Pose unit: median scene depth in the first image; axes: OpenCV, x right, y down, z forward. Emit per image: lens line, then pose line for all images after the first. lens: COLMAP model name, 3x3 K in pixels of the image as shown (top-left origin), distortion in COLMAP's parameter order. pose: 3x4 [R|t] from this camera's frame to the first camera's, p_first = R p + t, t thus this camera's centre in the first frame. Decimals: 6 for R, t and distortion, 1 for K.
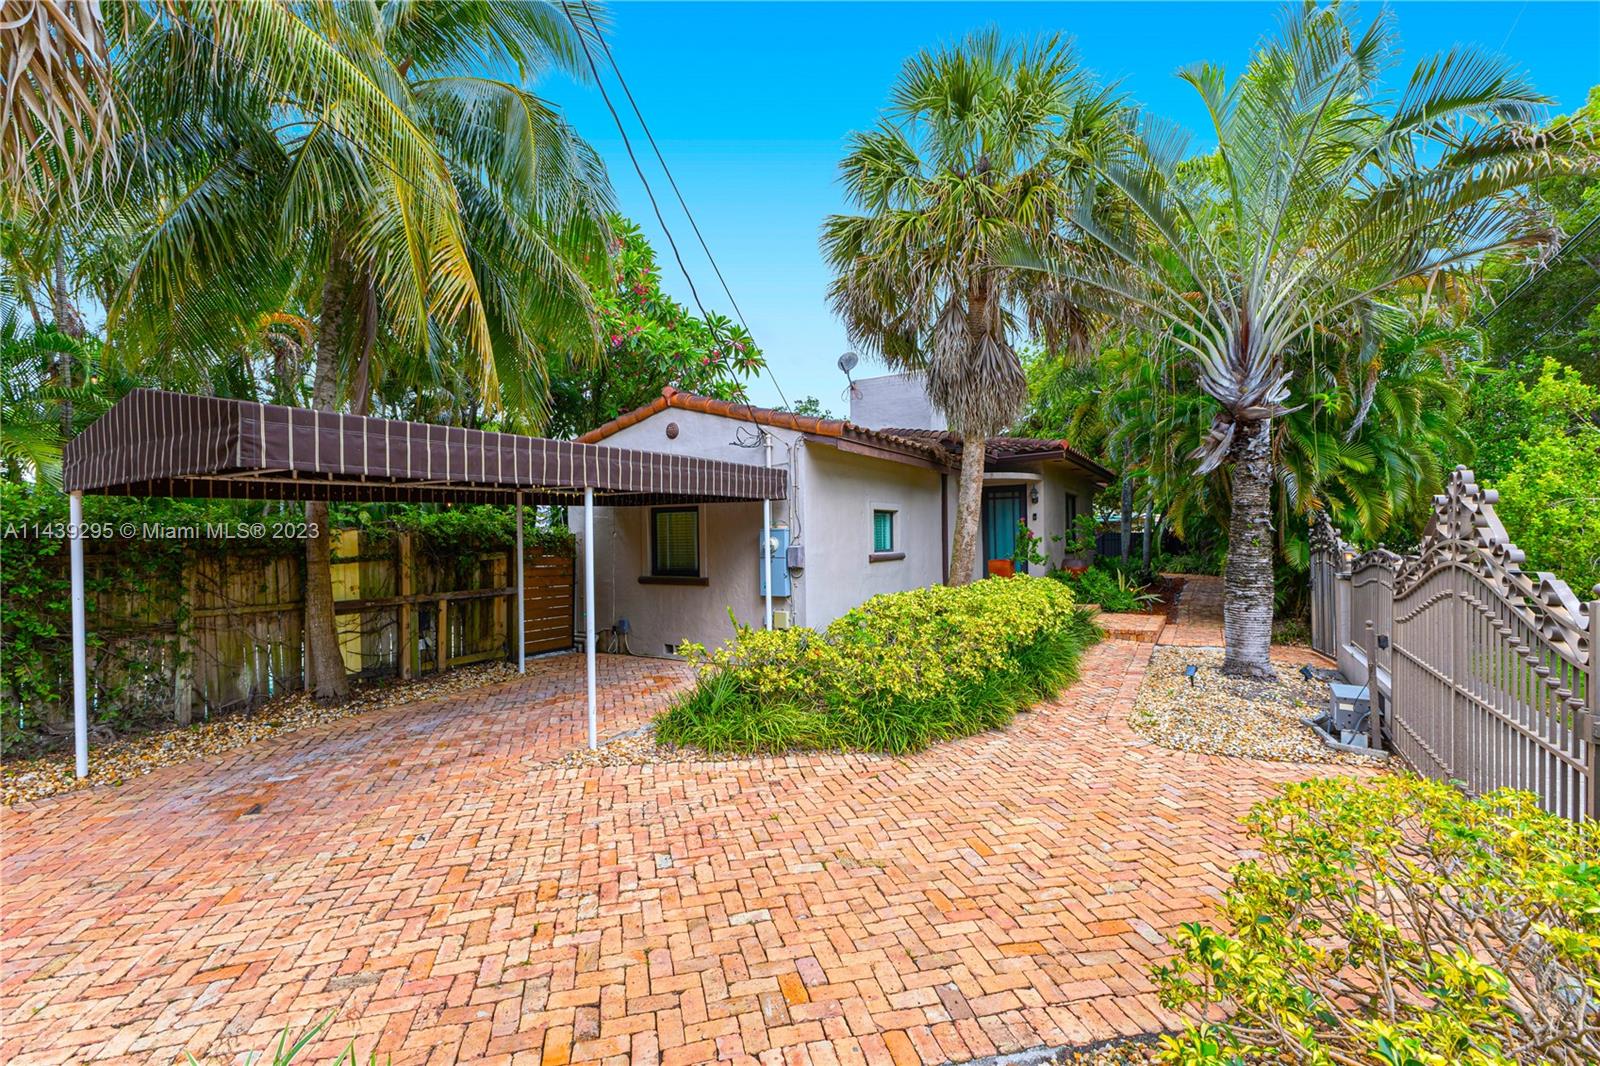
lens RADIAL K [[709.7, 0, 799.1], [0, 709.7, 530.7], [0, 0, 1]] dist [0.003386, 0.000118]
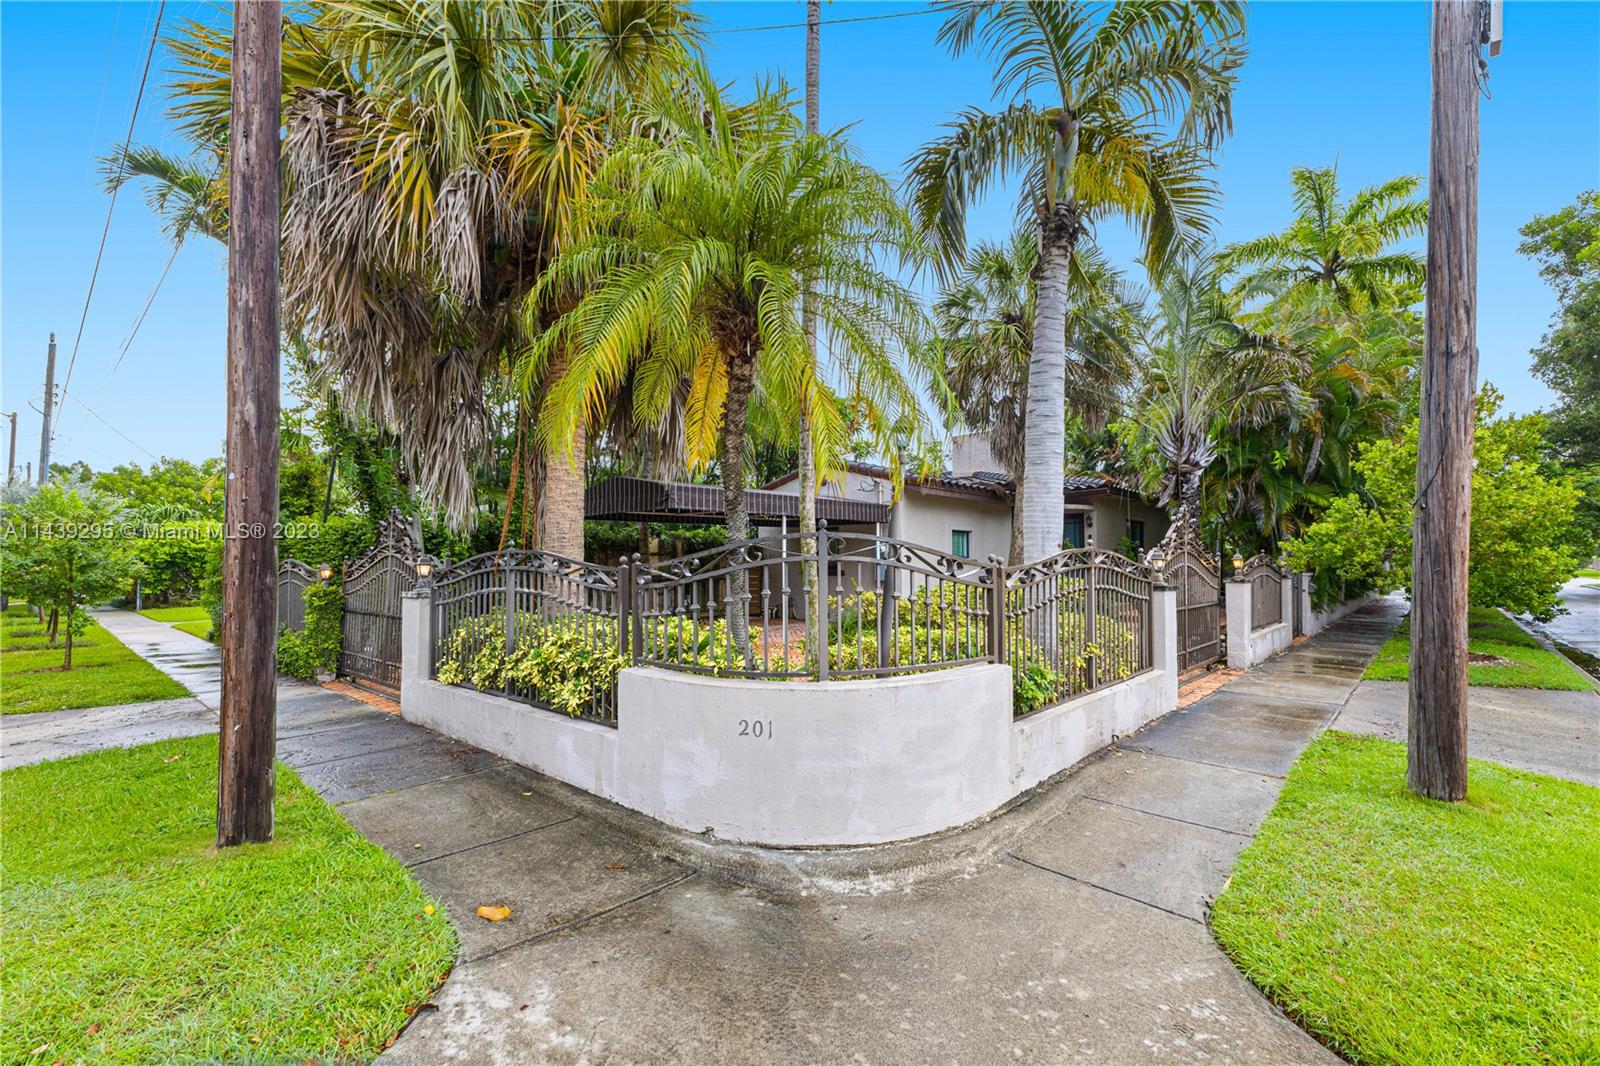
lens RADIAL K [[709.7, 0, 800.3], [0, 709.7, 536.3], [0, 0, 1]] dist [0.003386, 0.000118]
pose [[0.978277, 0.005571, -0.207227, 0.122123], [-0.011755, 0.999521, -0.028619, 0.039235], [0.206968, 0.030433, 0.977874, -0.683199]]
